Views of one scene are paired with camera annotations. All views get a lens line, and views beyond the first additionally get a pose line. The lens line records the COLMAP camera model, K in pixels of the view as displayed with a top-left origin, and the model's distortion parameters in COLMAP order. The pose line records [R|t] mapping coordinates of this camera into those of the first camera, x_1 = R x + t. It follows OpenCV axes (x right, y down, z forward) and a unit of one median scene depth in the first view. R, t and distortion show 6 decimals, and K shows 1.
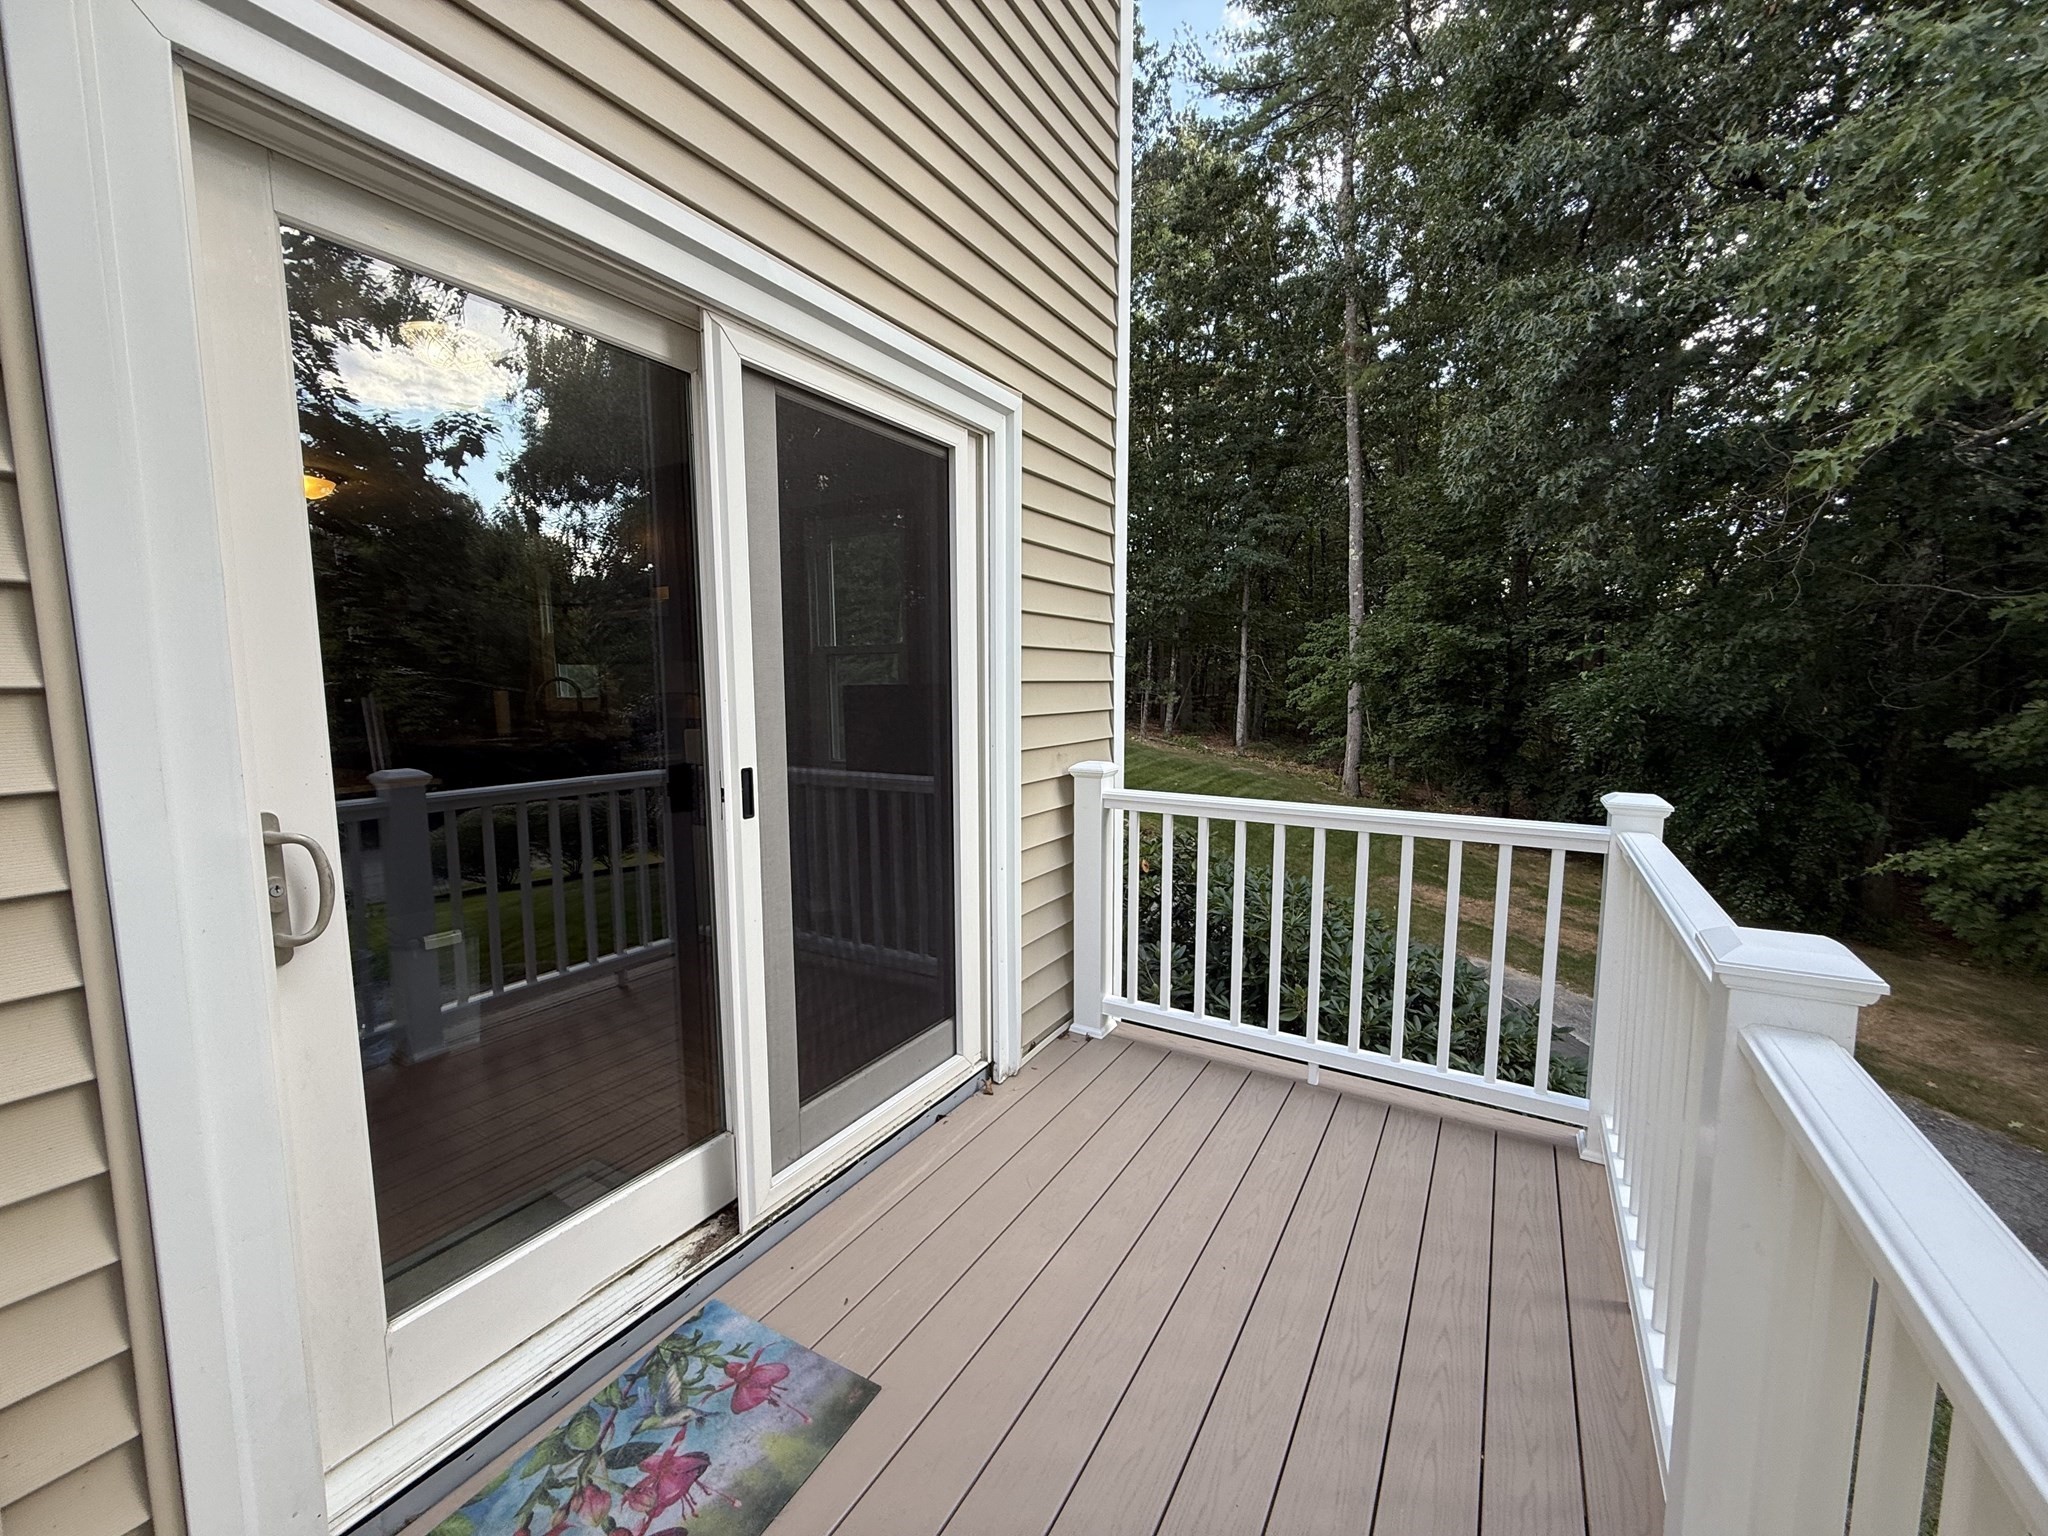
lens RADIAL K [[810.3, 0, 1024.0], [0, 810.3, 768.0], [0, 0, 1]] dist [0.000304, 0.000483]
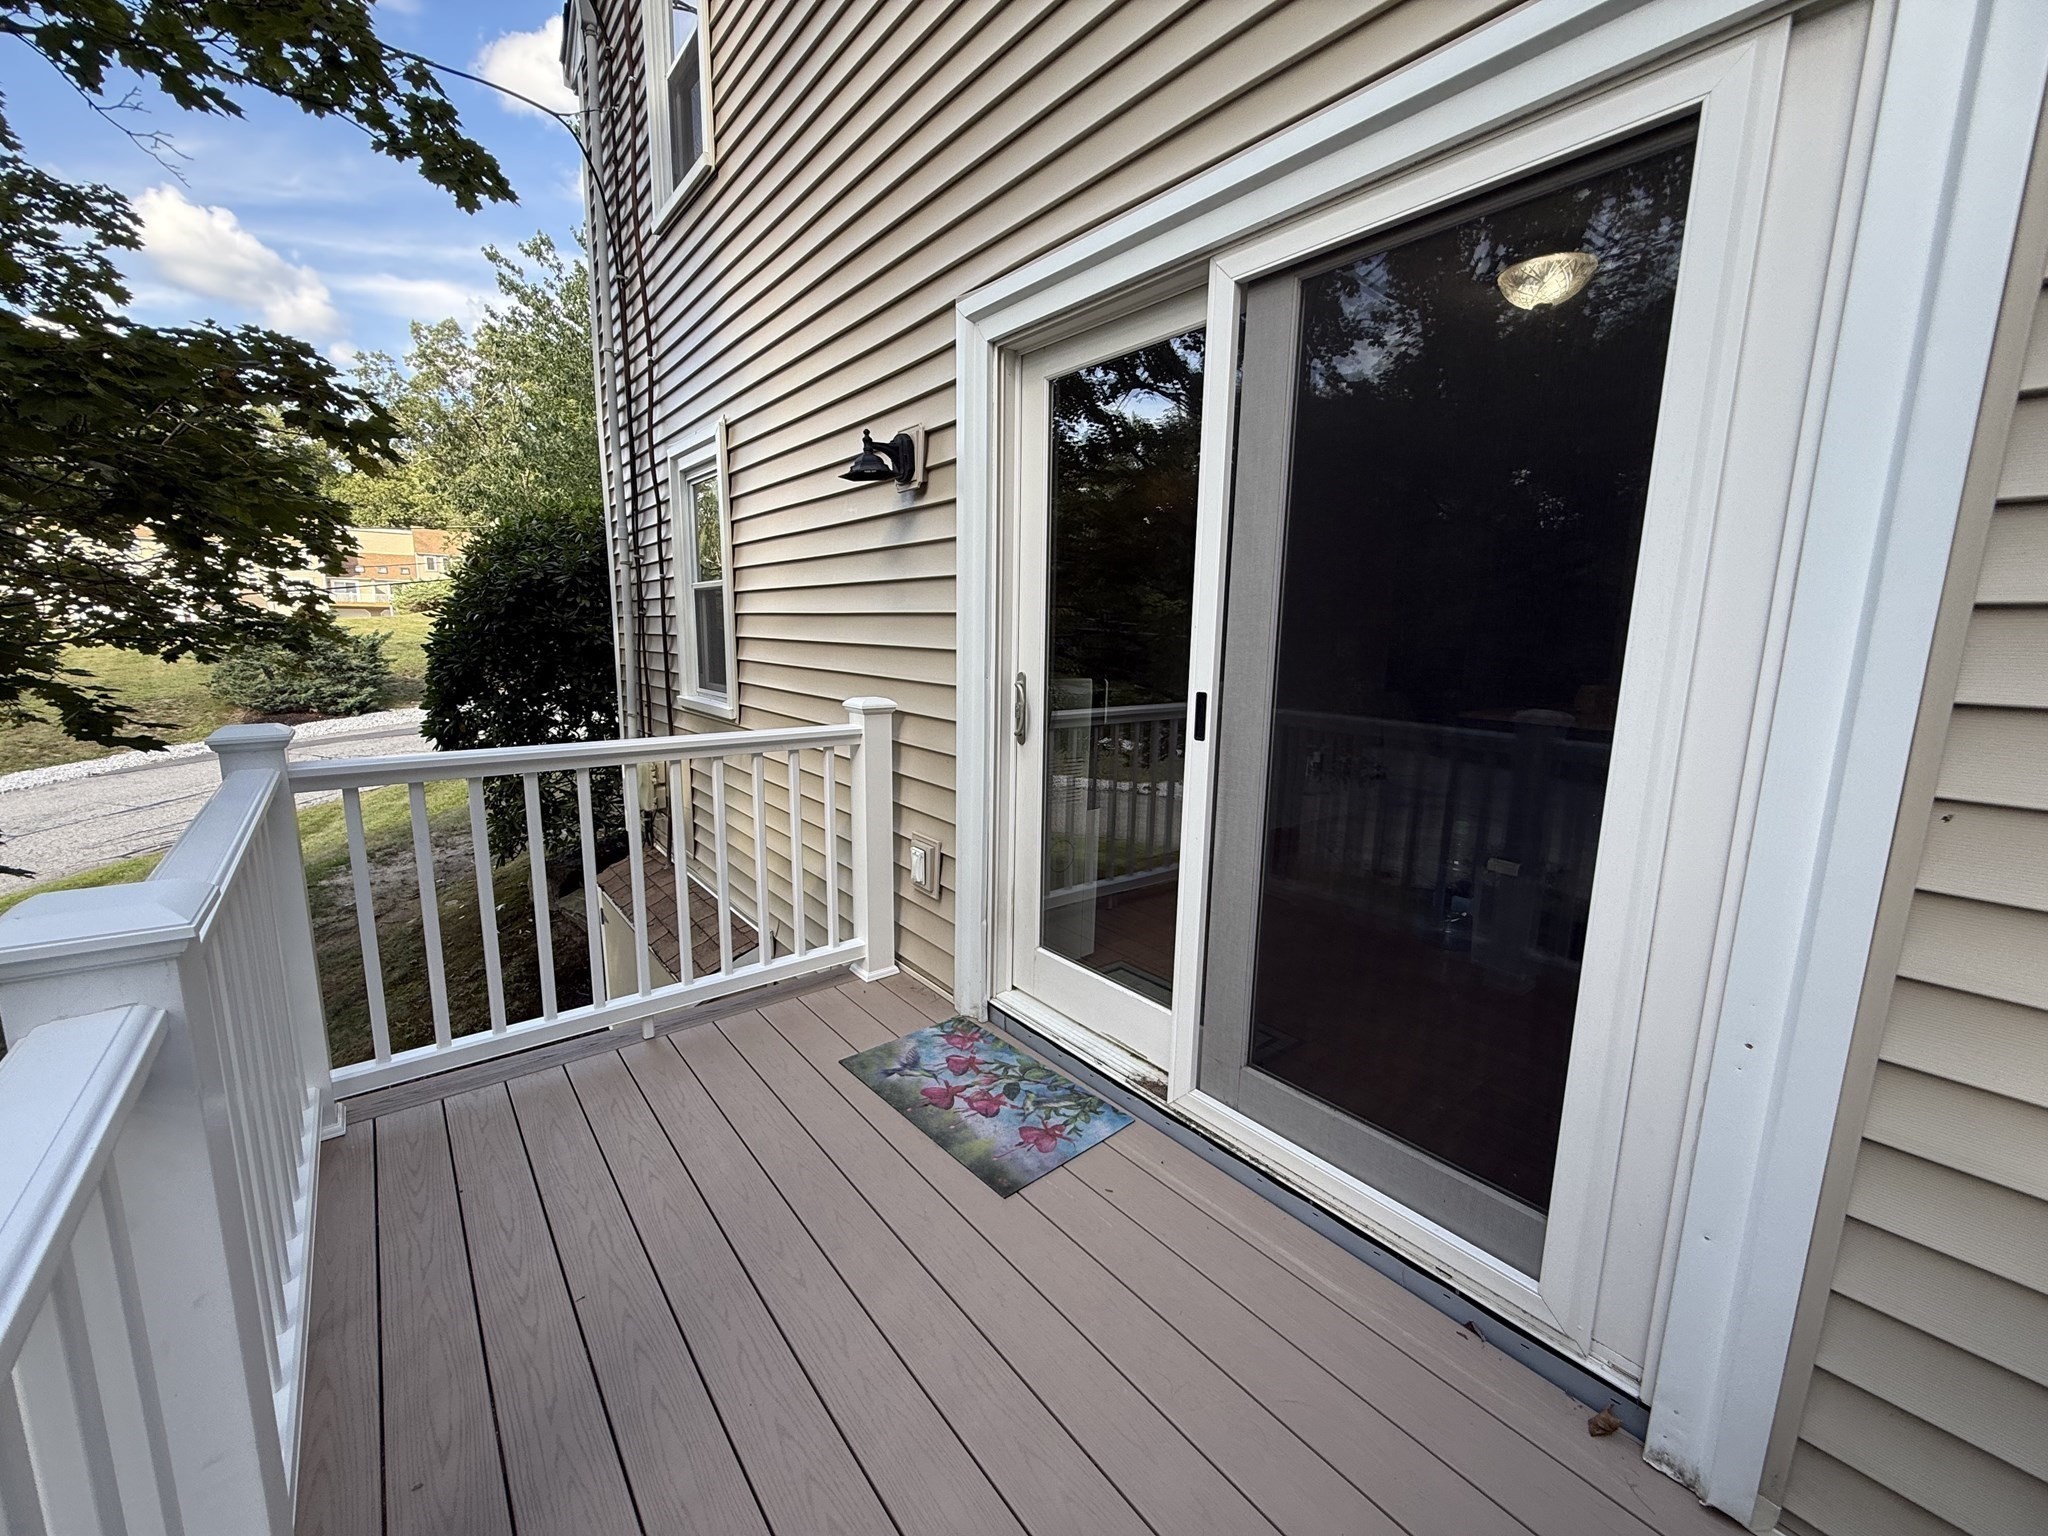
lens RADIAL K [[810.3, 0, 1024.0], [0, 810.3, 768.0], [0, 0, 1]] dist [0.000304, 0.000483]
pose [[-0.342698, 0.152693, -0.926953, 0.781909], [-0.117901, 0.971911, 0.203688, -0.098650], [0.932018, 0.179092, -0.315070, 1.214125]]
